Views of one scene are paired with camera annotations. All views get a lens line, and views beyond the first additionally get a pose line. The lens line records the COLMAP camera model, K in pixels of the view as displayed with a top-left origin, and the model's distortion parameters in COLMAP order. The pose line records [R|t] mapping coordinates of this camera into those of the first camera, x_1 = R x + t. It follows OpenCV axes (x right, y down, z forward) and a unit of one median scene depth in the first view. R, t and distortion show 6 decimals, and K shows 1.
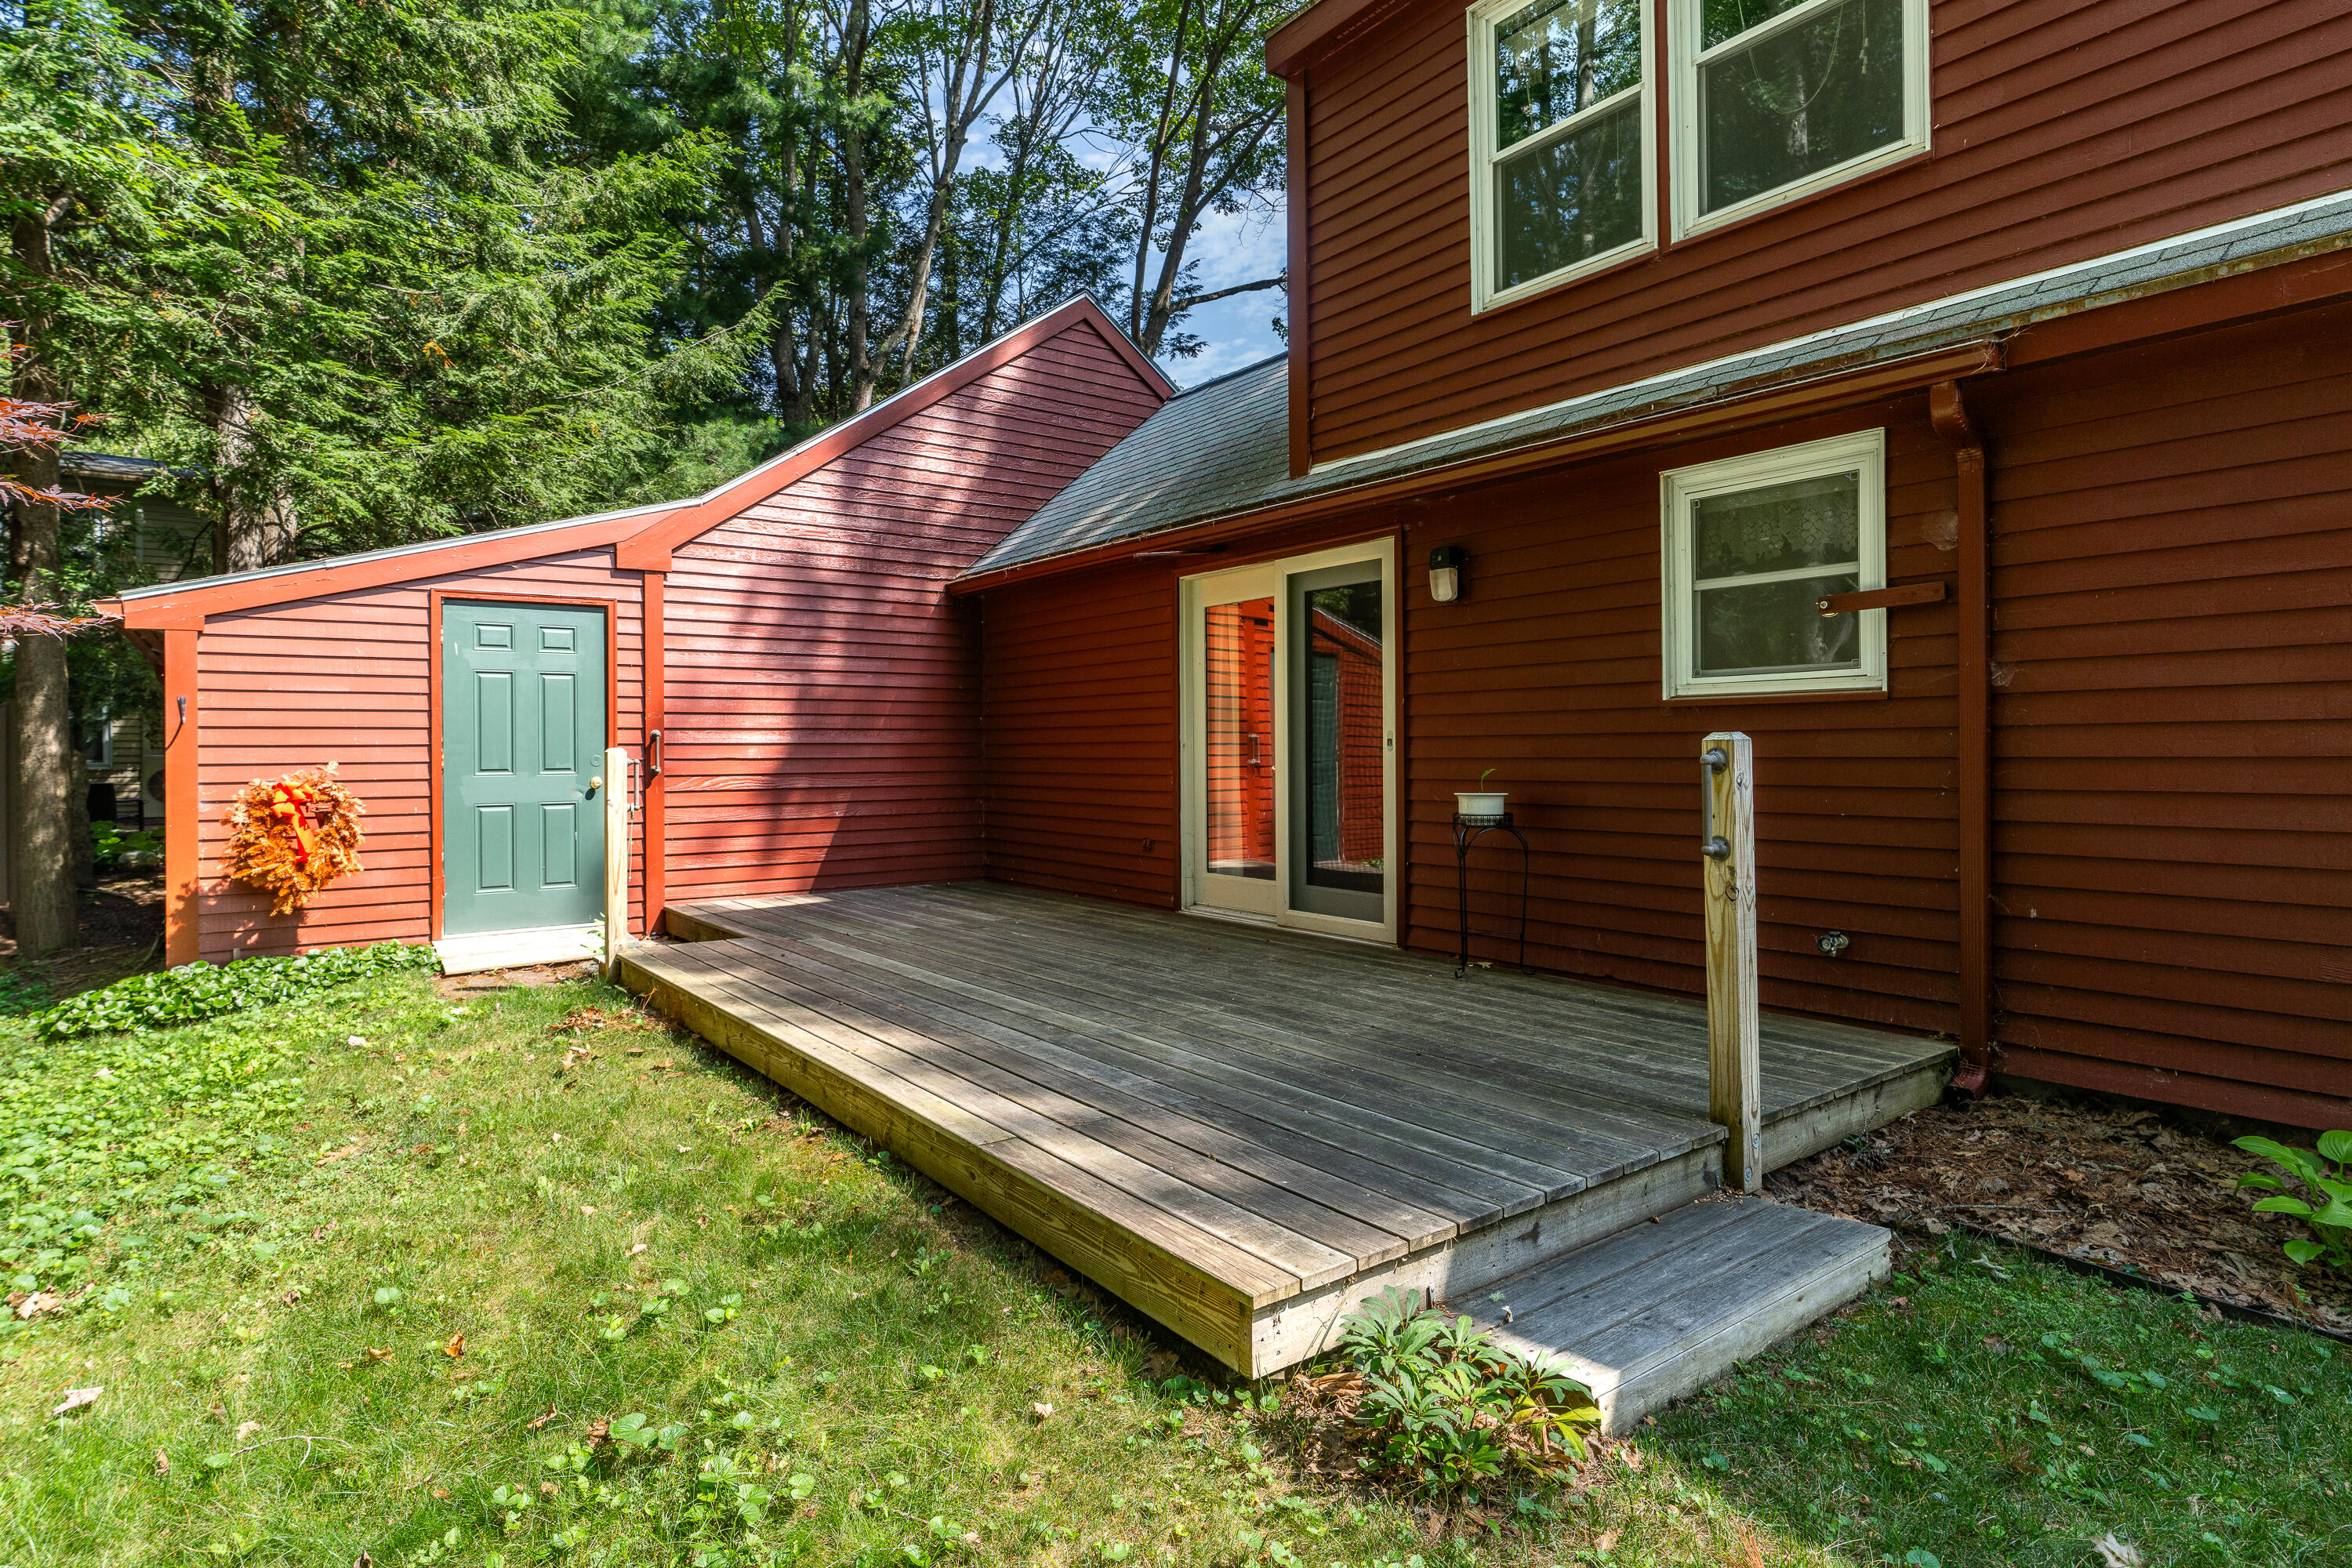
lens RADIAL K [[1243.9, 0, 1178.1], [0, 1243.9, 771.2], [0, 0, 1]] dist [-0.001672, -0.000360]
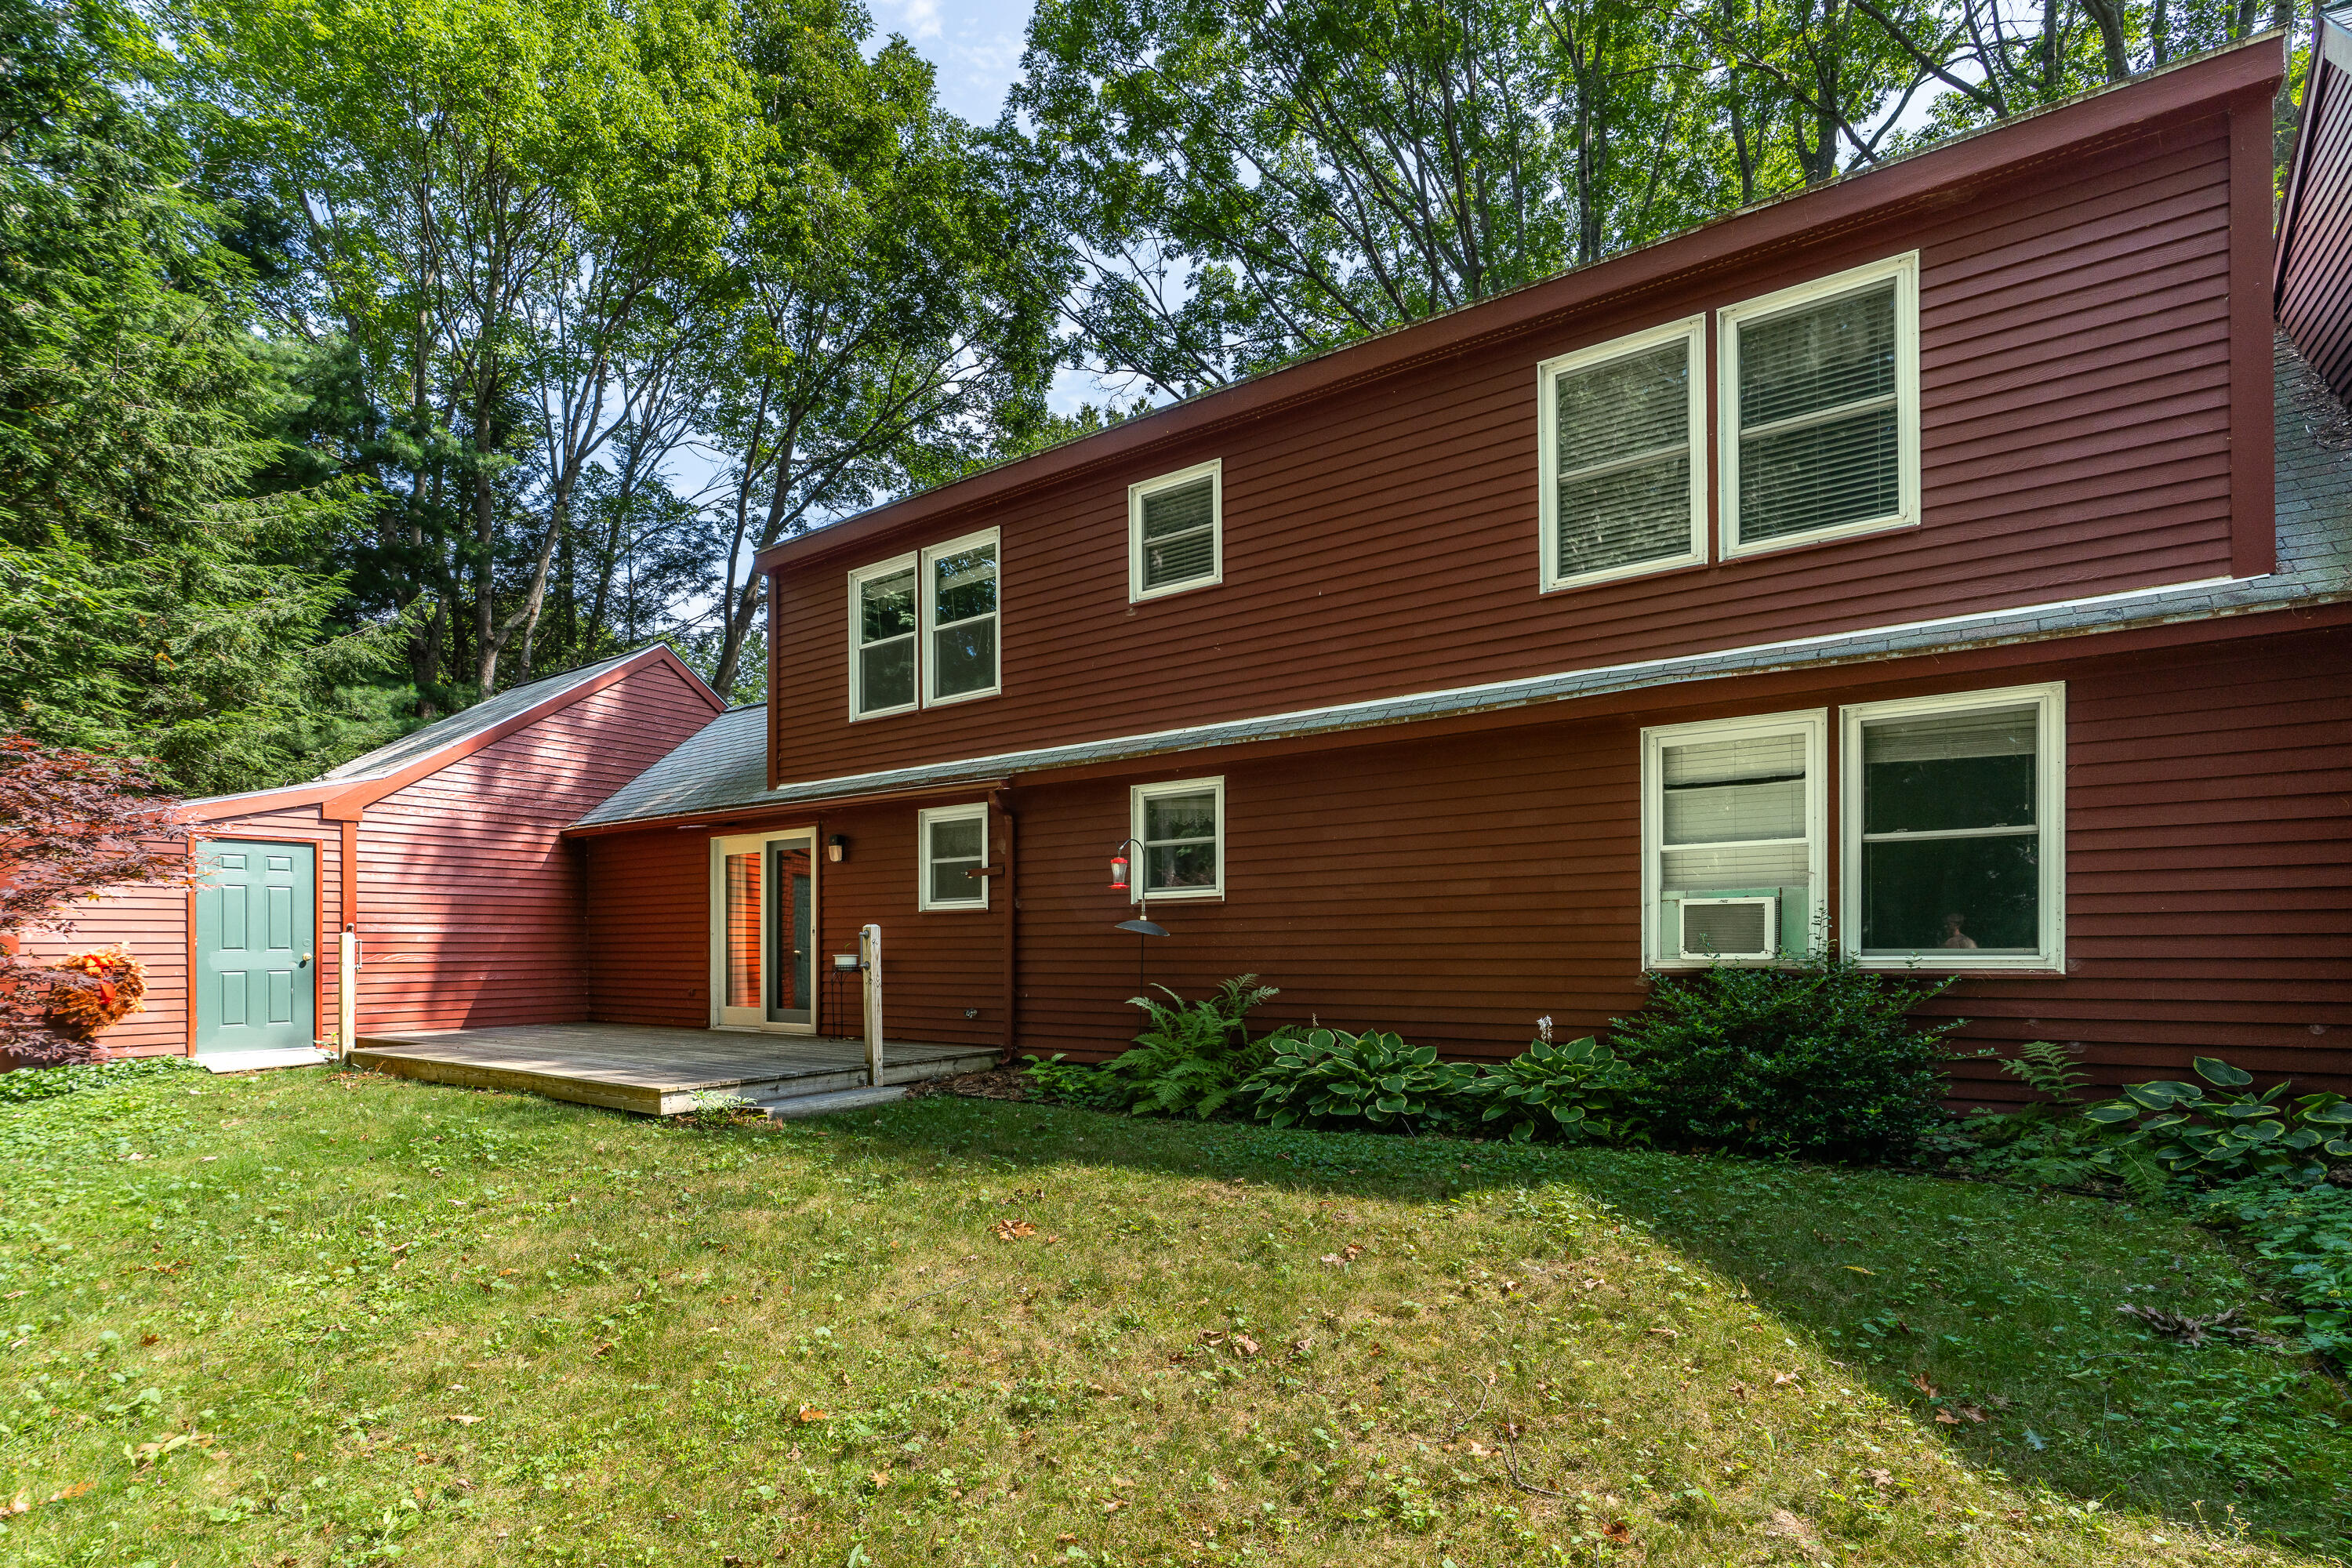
lens RADIAL K [[1084.9, 0, 1151.4], [0, 1084.9, 935.3], [0, 0, 1]] dist [0.001849, 0.000490]
pose [[0.950873, 0.002856, 0.309568, 0.116330], [0.005904, 0.999608, -0.027357, 0.026111], [-0.309525, 0.027840, 0.950484, -0.624220]]
